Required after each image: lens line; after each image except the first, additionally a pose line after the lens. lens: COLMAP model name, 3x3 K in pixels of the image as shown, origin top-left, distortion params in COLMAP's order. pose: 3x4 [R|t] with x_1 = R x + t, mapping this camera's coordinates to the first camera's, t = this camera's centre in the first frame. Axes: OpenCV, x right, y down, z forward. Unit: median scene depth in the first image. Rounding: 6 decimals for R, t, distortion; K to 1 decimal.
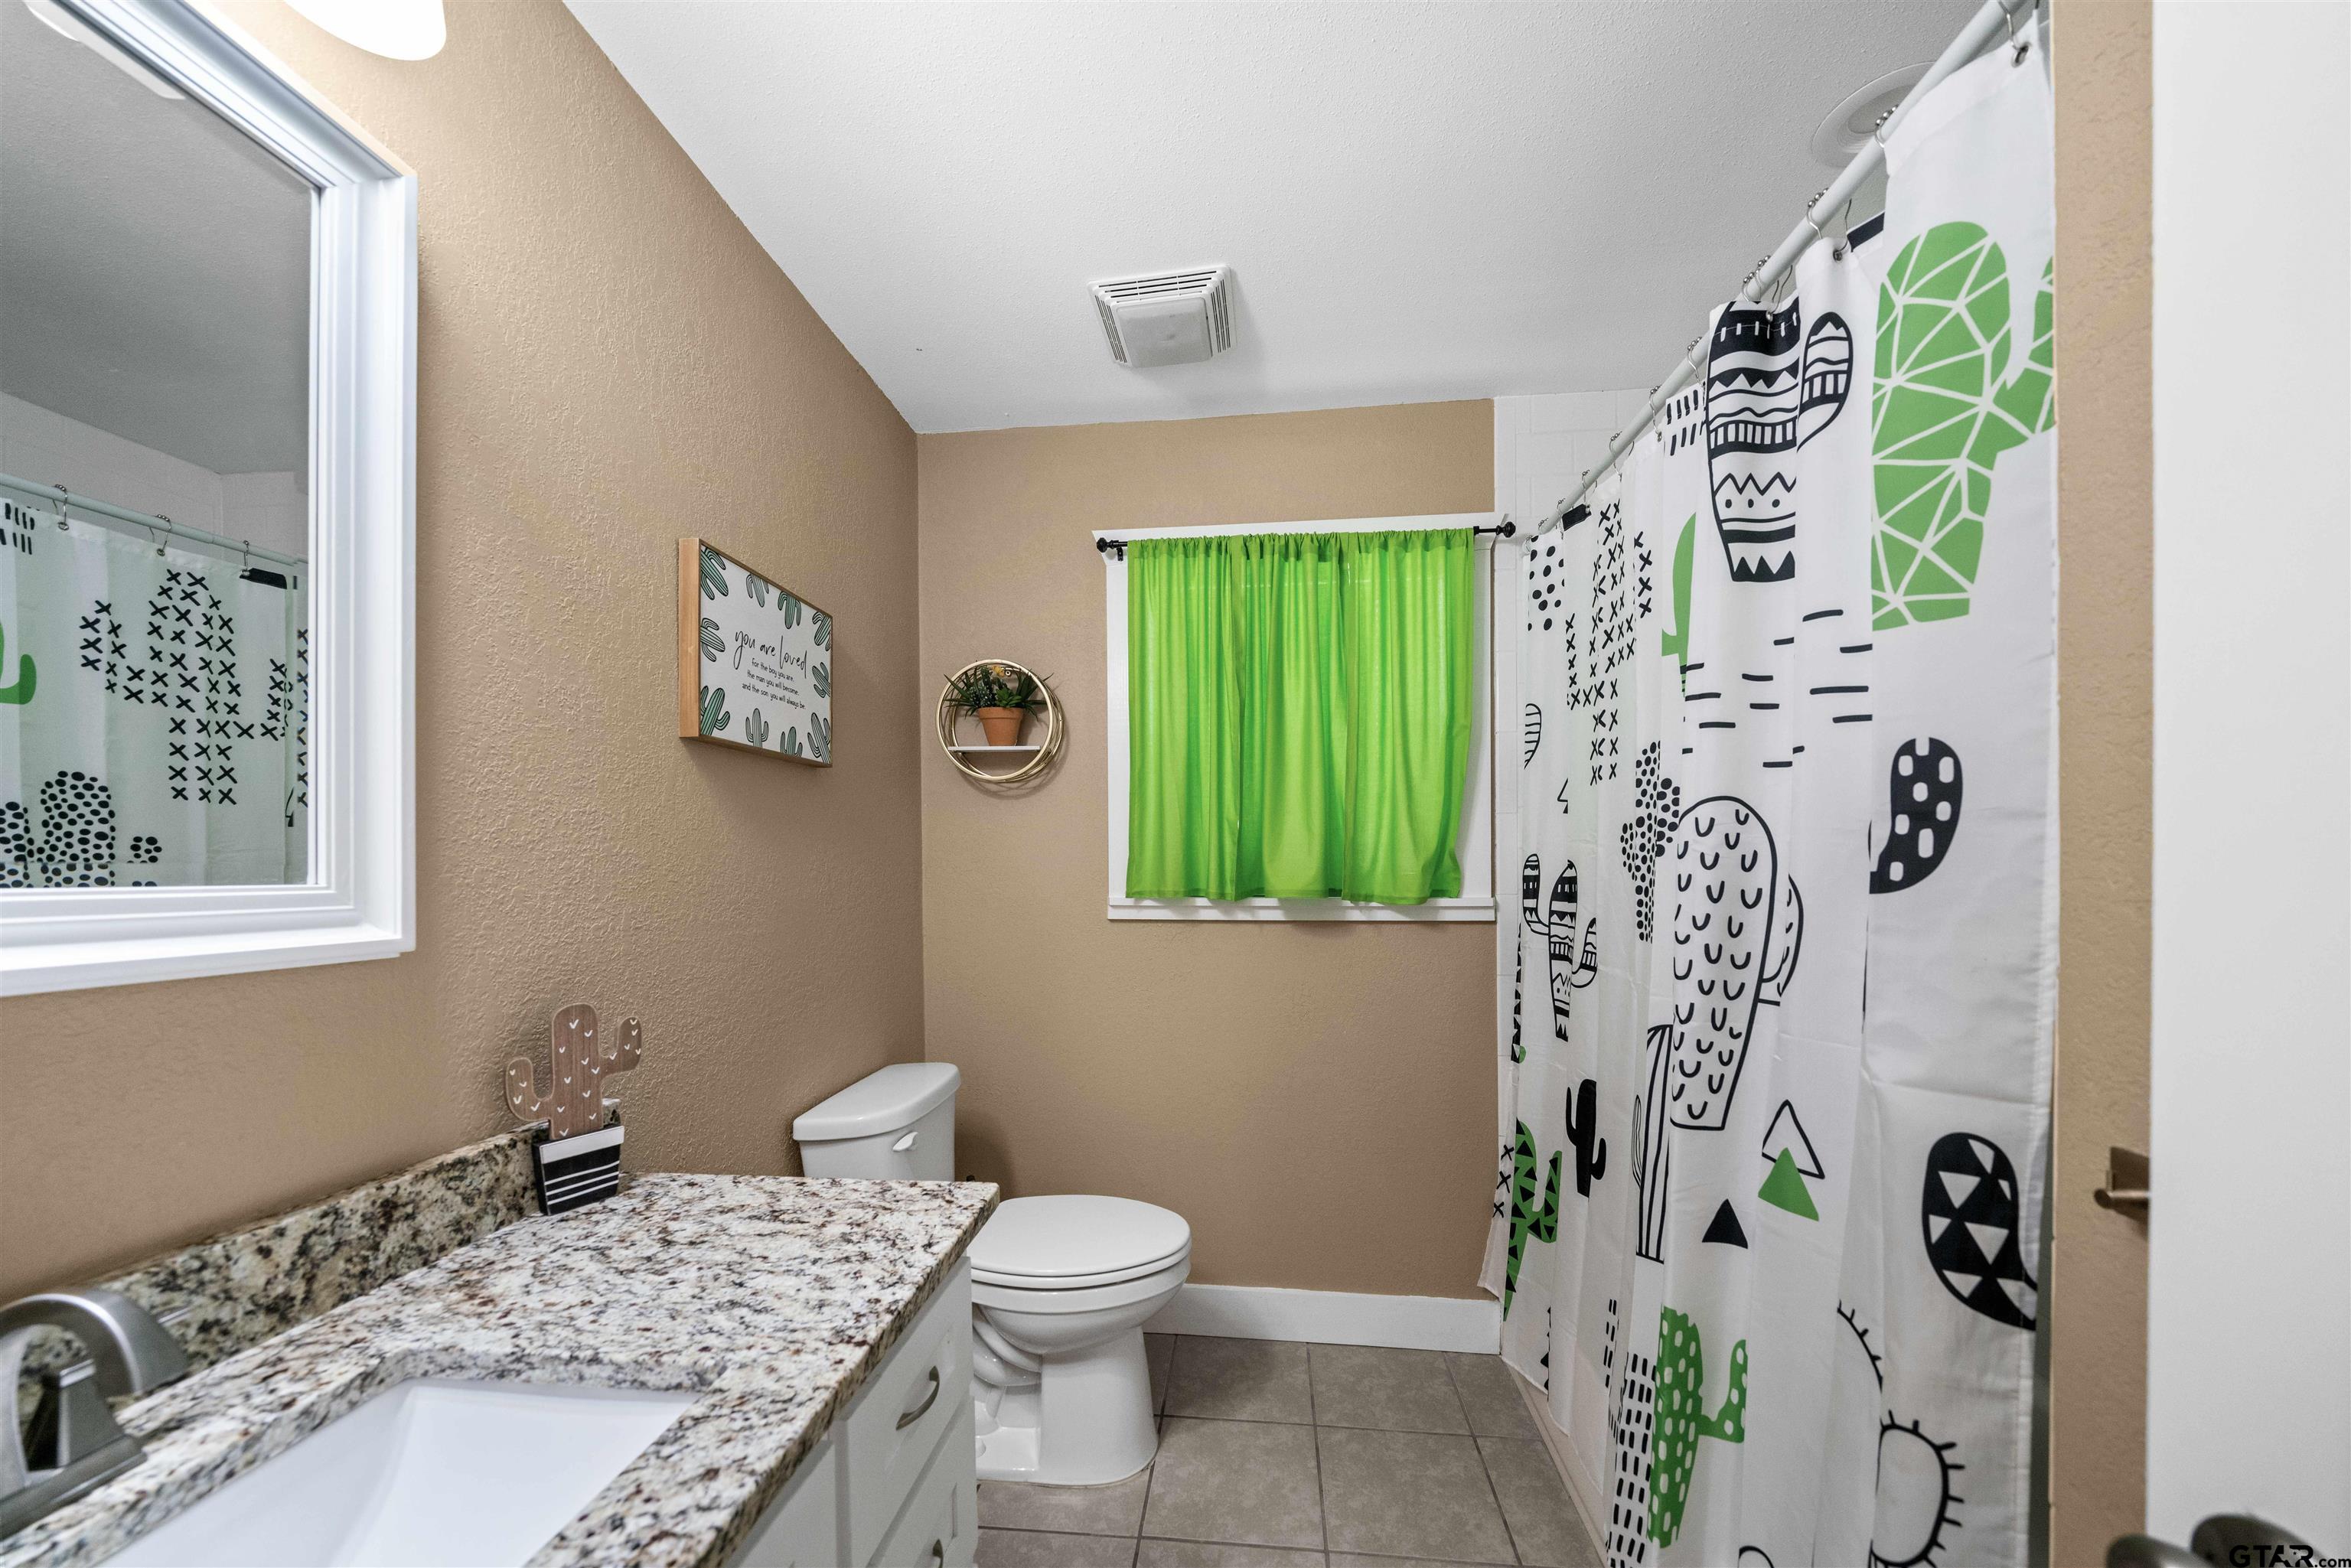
lens RADIAL K [[829.2, 0, 1175.4], [0, 829.2, 859.9], [0, 0, 1]] dist [-0.008157, 0.000688]
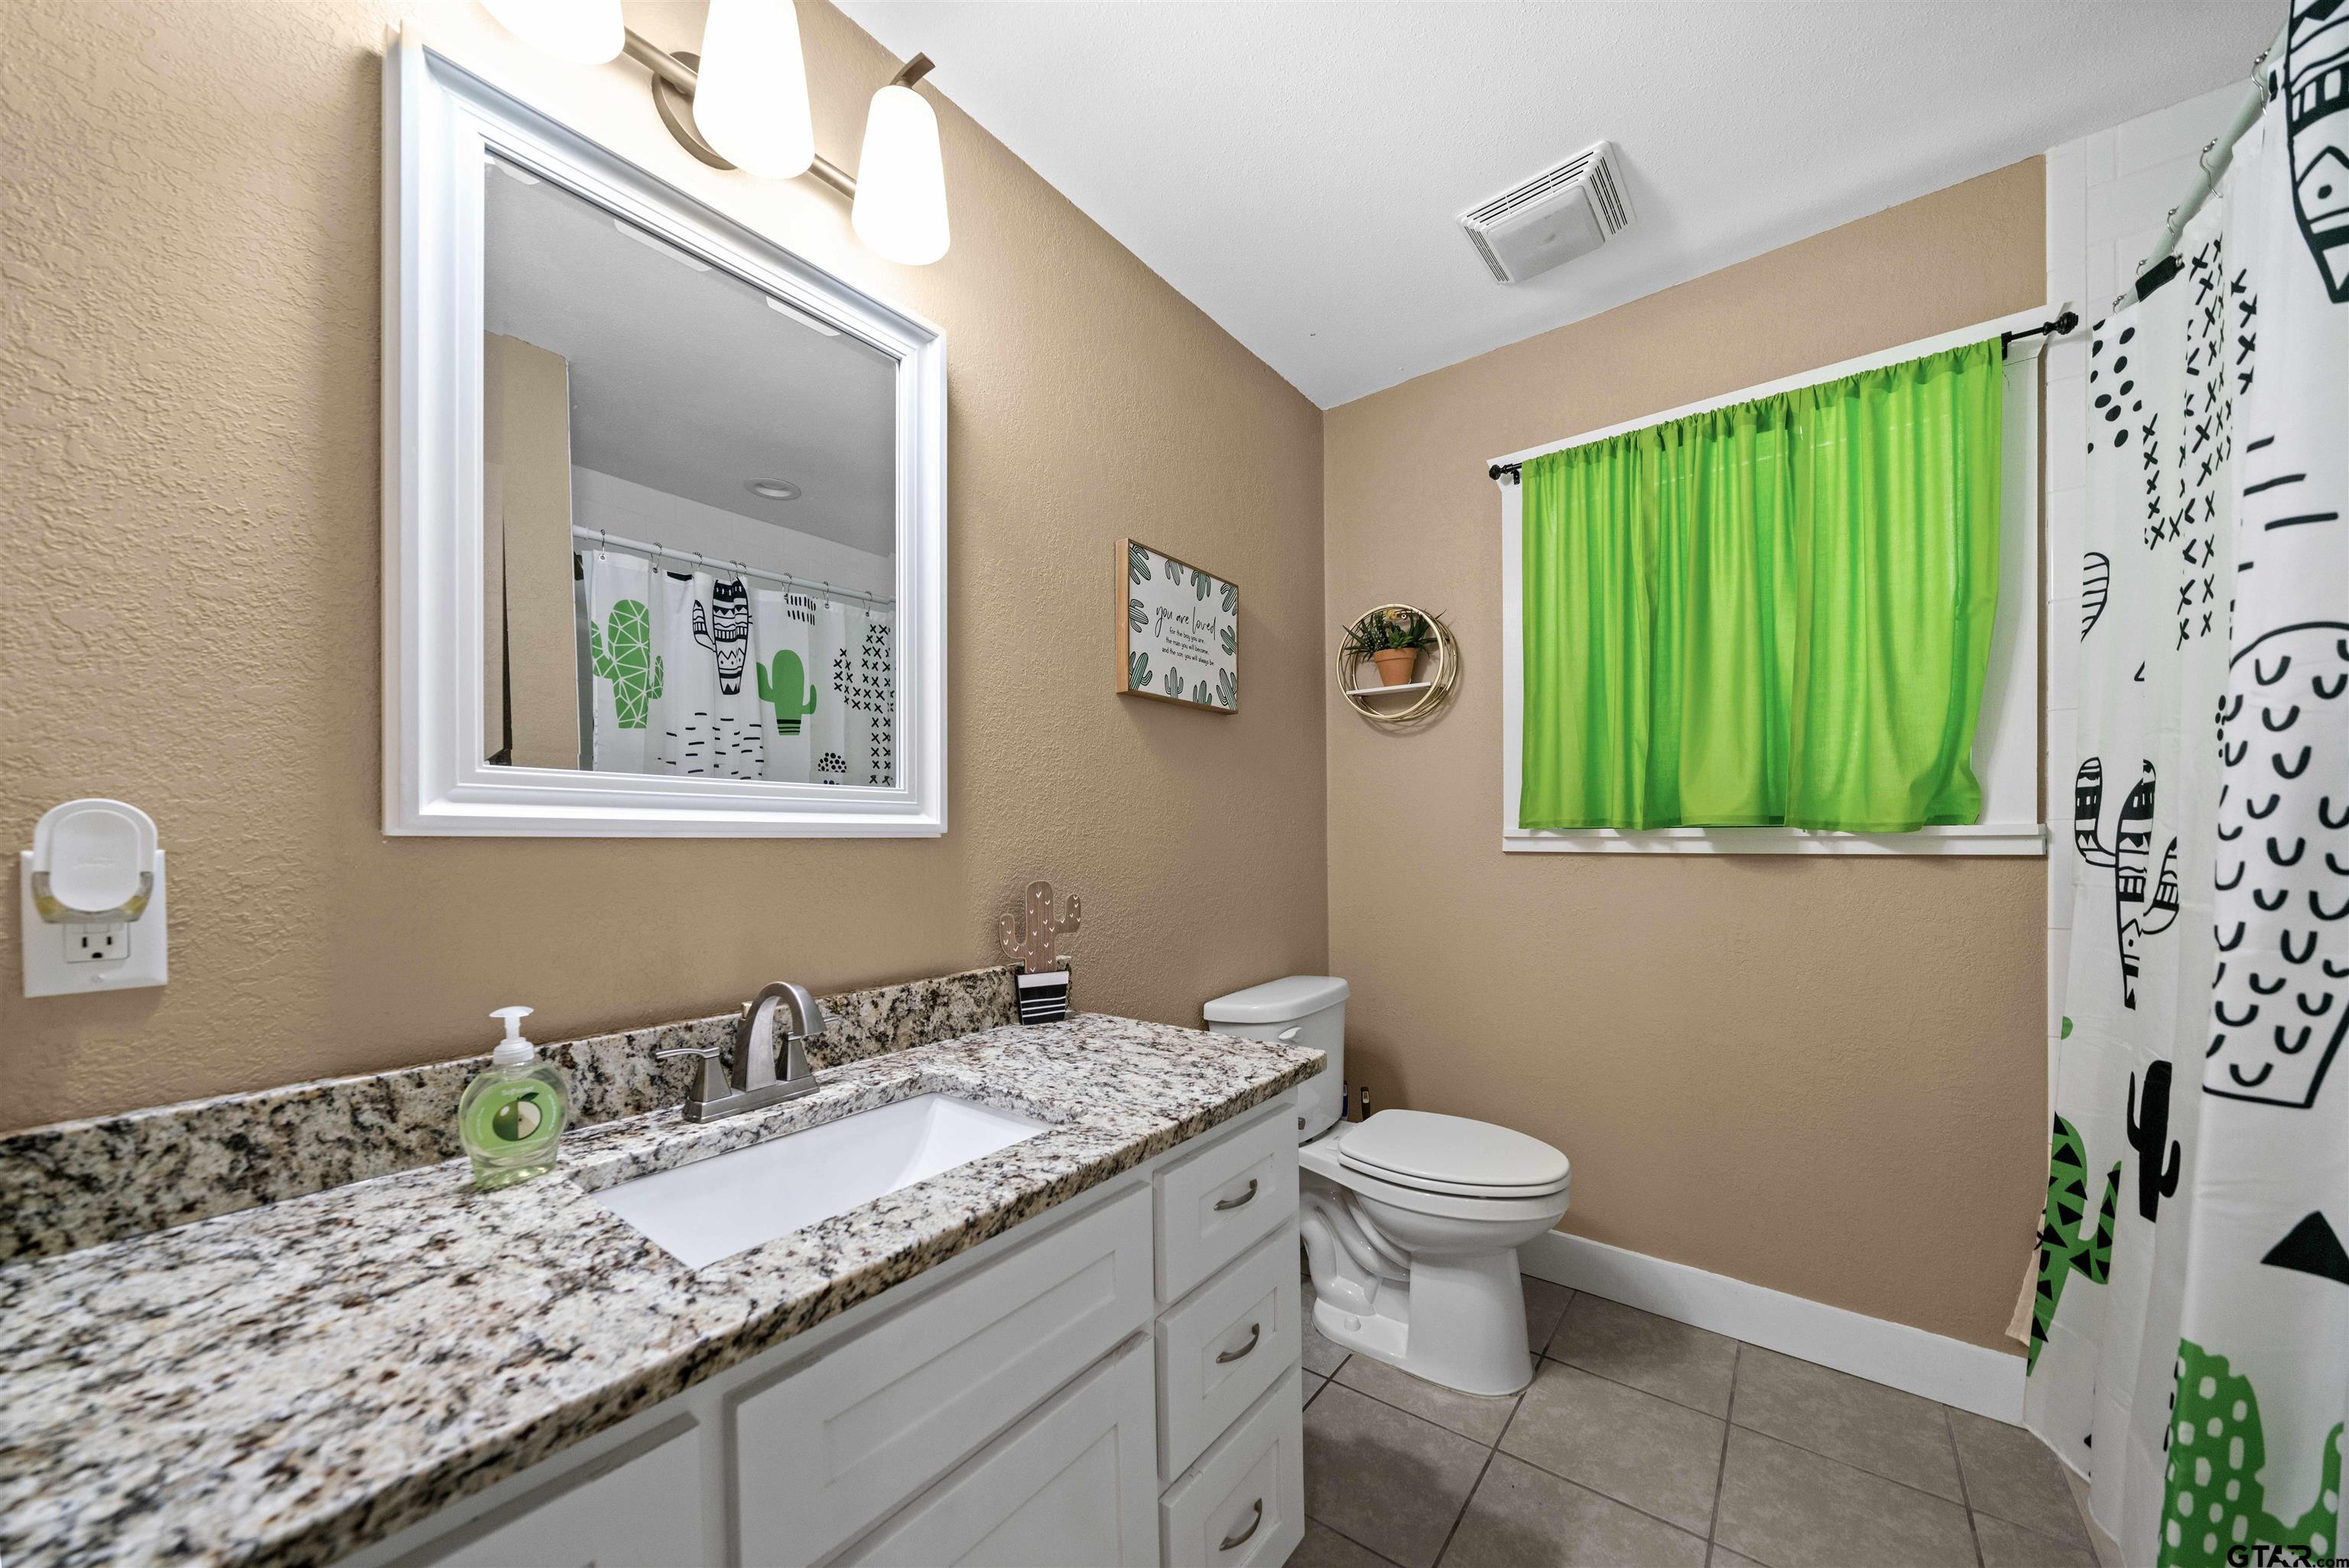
lens RADIAL K [[828.5, 0, 1176.0], [0, 828.5, 832.9], [0, 0, 1]] dist [-0.008157, 0.000688]
pose [[0.845974, -0.003316, -0.533213, 0.147049], [0.005102, 0.999985, 0.001877, 0.058690], [0.533199, -0.004308, 0.845979, -0.048334]]
